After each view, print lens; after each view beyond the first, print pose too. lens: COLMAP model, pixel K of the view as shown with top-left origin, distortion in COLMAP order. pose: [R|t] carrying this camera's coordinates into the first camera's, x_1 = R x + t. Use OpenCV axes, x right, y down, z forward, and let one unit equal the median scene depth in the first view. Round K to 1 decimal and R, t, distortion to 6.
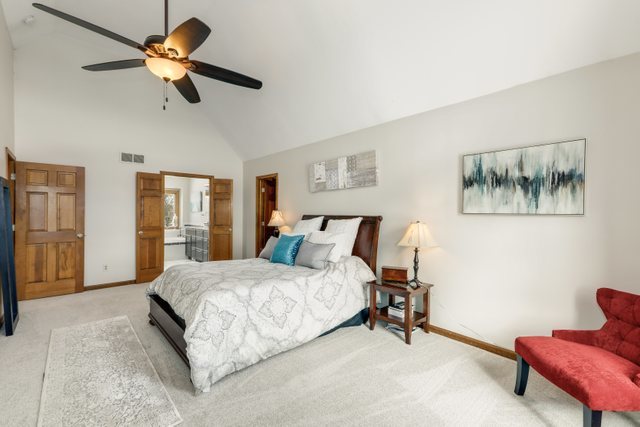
lens RADIAL K [[281.5, 0, 316.8], [0, 281.5, 214.4], [0, 0, 1]] dist [0.007709, 0.000545]
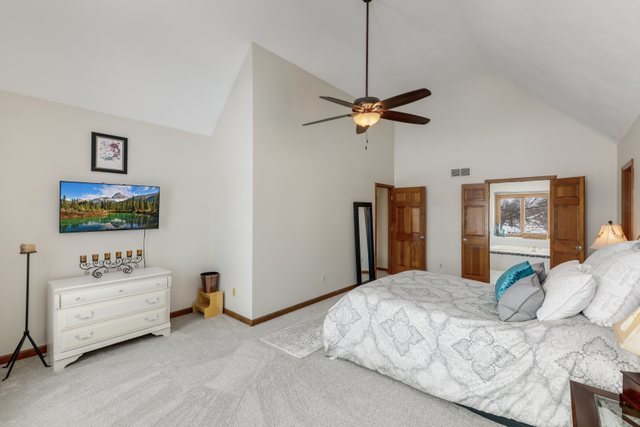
lens RADIAL K [[281.5, 0, 318.0], [0, 281.5, 211.7], [0, 0, 1]] dist [0.007709, 0.000545]
pose [[0.121671, -0.006785, -0.992547, 0.437865], [-0.008199, 0.999936, -0.007841, -0.034484], [0.992537, 0.009092, 0.121607, 0.347990]]
